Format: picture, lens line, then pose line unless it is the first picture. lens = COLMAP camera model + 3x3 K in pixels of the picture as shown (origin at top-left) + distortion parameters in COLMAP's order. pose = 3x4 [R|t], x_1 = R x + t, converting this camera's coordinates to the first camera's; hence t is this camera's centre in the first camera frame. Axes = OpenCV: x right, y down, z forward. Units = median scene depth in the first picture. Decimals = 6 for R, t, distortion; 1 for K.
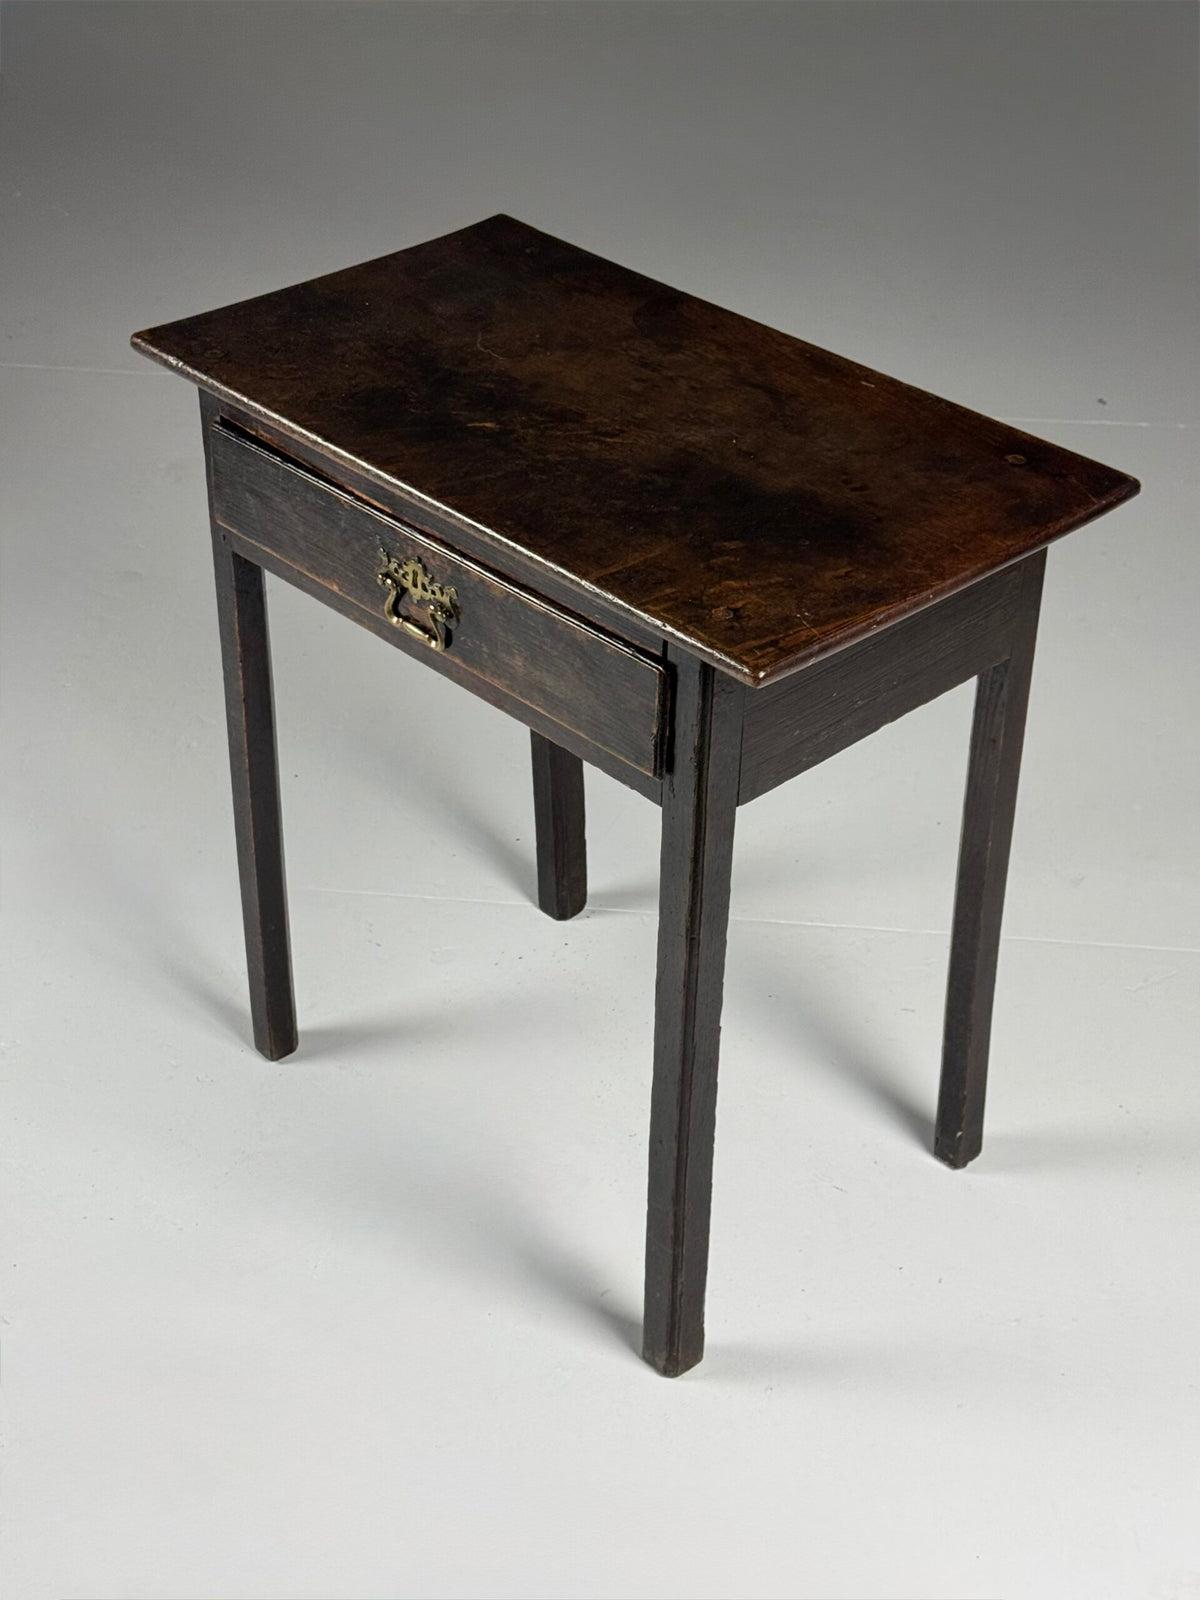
lens RADIAL K [[2503.5, 0, 592.3], [0, 2503.5, 799.4], [0, 0, 1]] dist [0.135047, 0.000000]
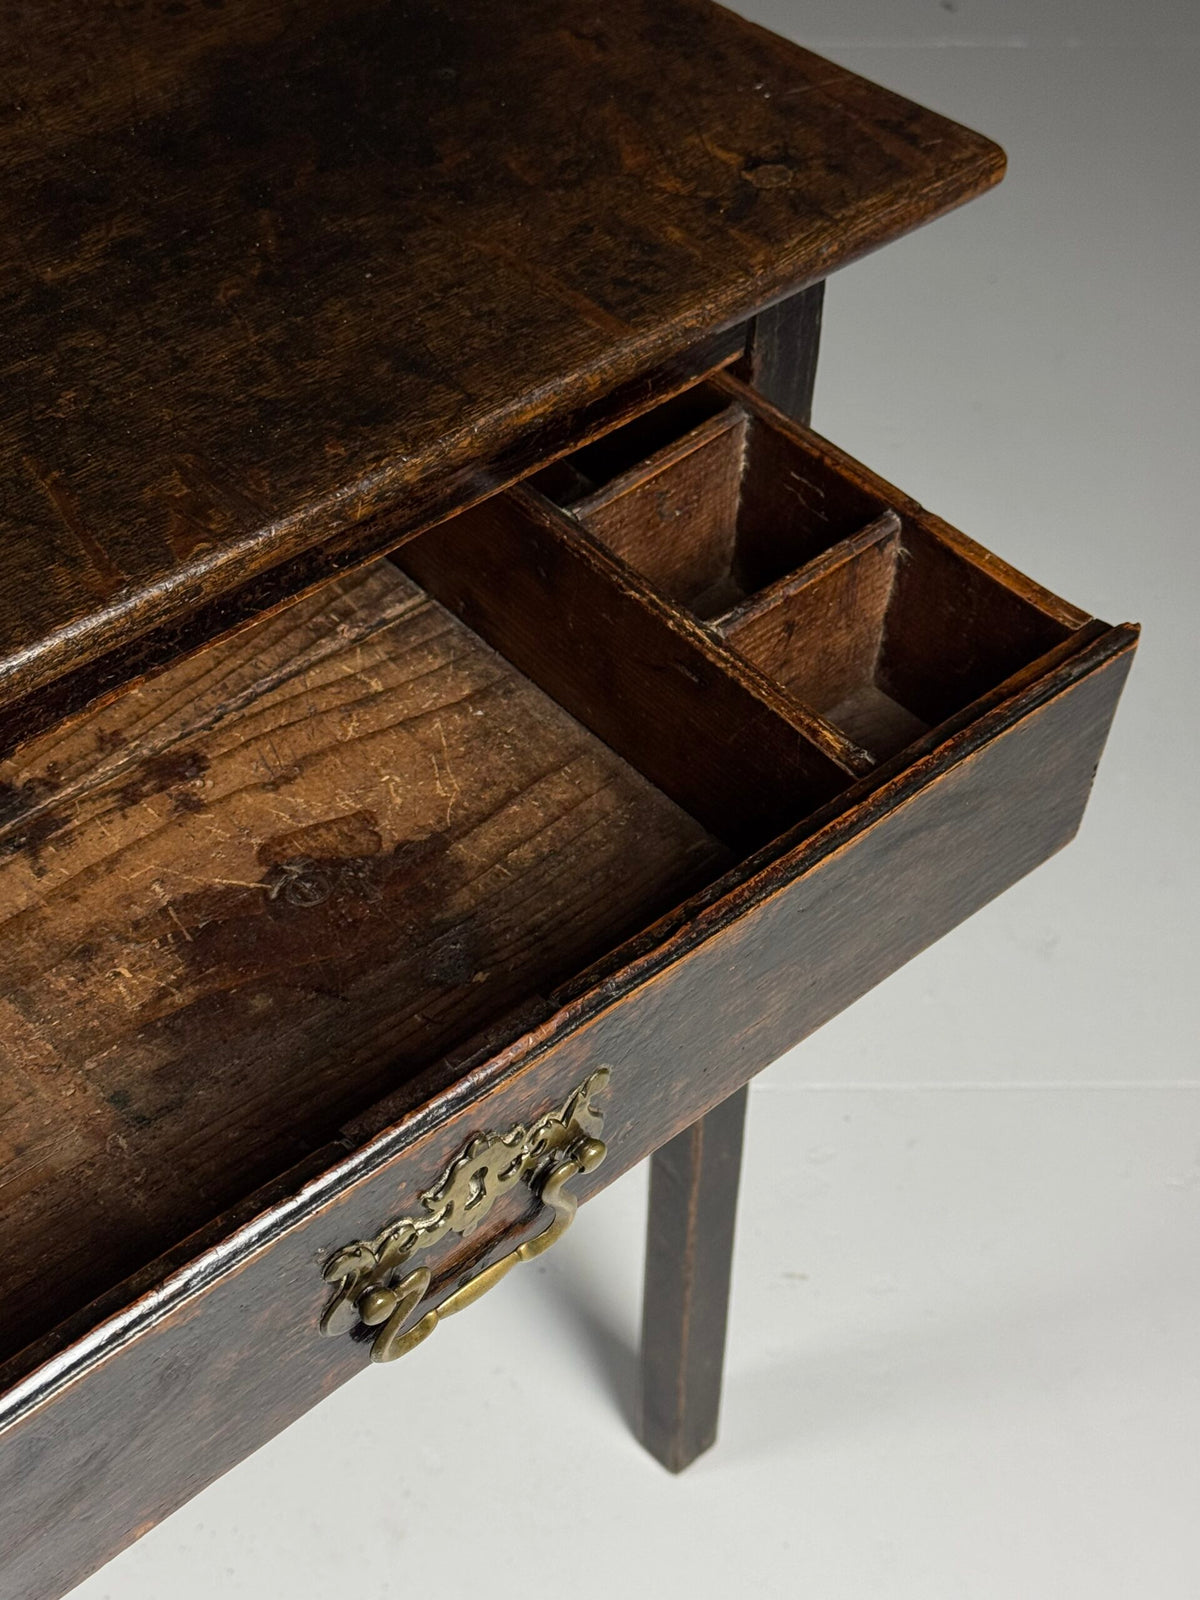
lens RADIAL K [[2503.5, 0, 607.9], [0, 2503.5, 813.6], [0, 0, 1]] dist [0.135047, 0.000000]
pose [[0.001873, -0.705952, 0.708257, -0.322265], [0.543562, 0.595208, 0.591834, -0.264594], [-0.839367, 0.383873, 0.384843, 0.795128]]
